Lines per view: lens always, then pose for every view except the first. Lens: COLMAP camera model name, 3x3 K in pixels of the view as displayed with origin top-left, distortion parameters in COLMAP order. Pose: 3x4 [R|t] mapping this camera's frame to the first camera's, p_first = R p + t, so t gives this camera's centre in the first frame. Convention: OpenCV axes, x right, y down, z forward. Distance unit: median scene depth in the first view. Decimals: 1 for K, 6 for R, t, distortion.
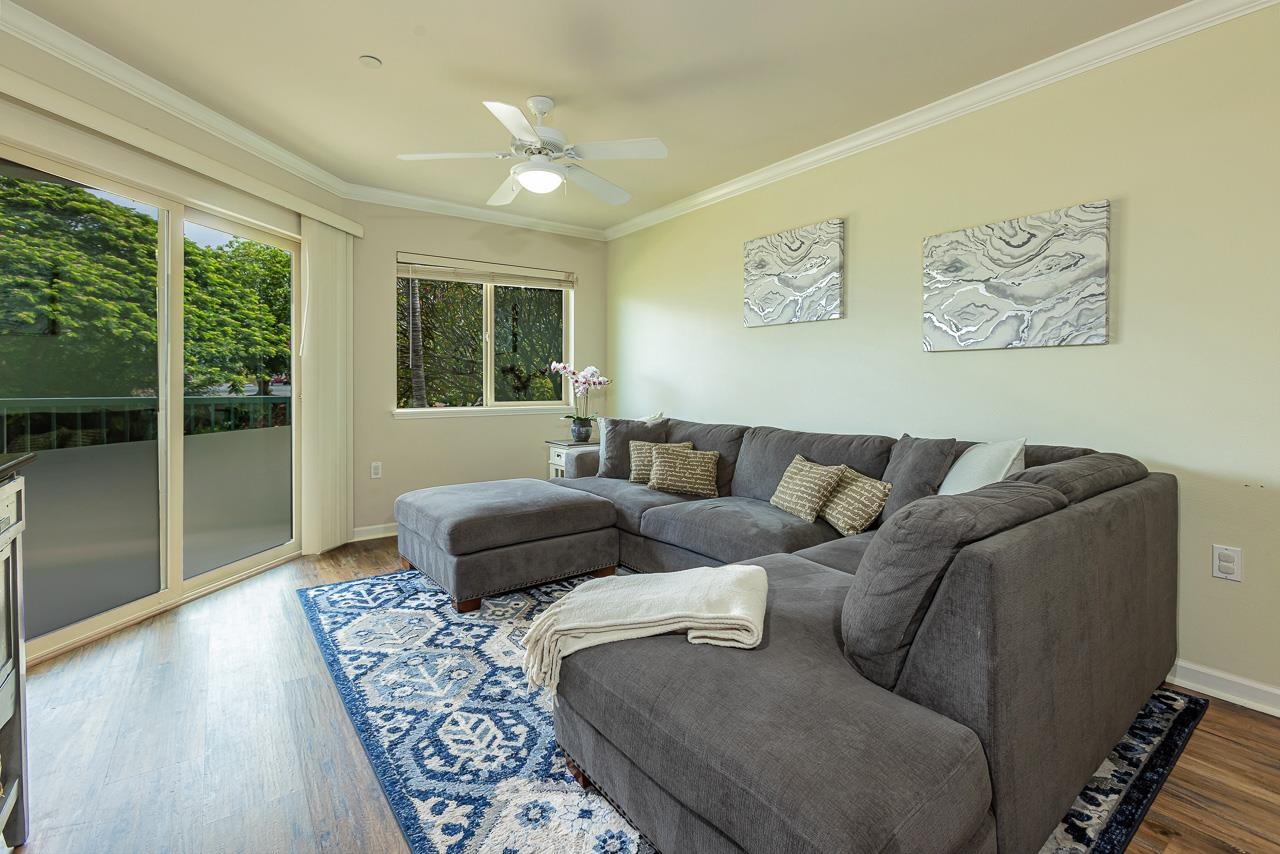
lens RADIAL K [[570.0, 0, 626.7], [0, 570.0, 388.0], [0, 0, 1]] dist [-0.007202, 0.000261]
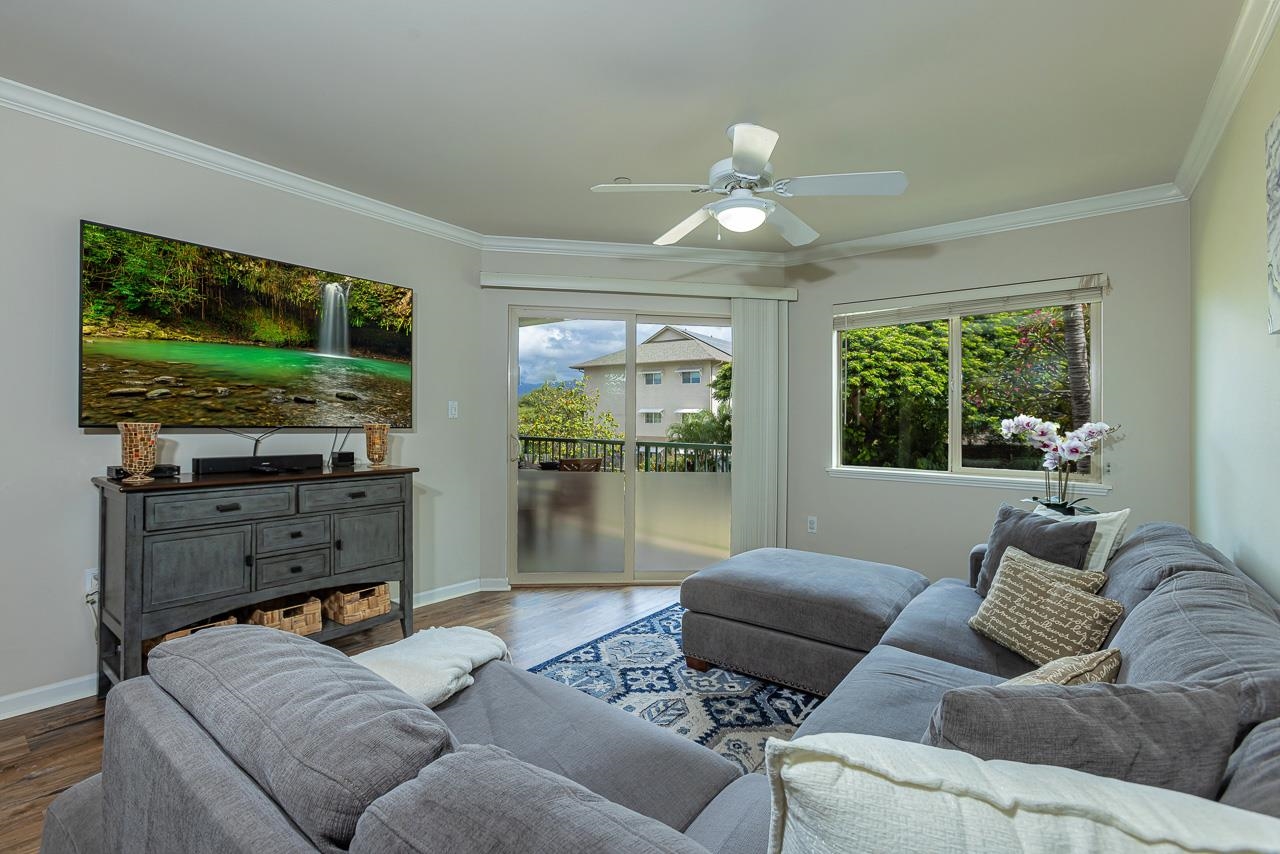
lens RADIAL K [[570.0, 0, 636.4], [0, 570.0, 426.6], [0, 0, 1]] dist [-0.007202, 0.000261]
pose [[0.277828, 0.009882, -0.960580, 0.366360], [-0.024256, 0.999700, 0.003269, -0.021611], [0.960324, 0.022391, 0.277985, 0.337072]]
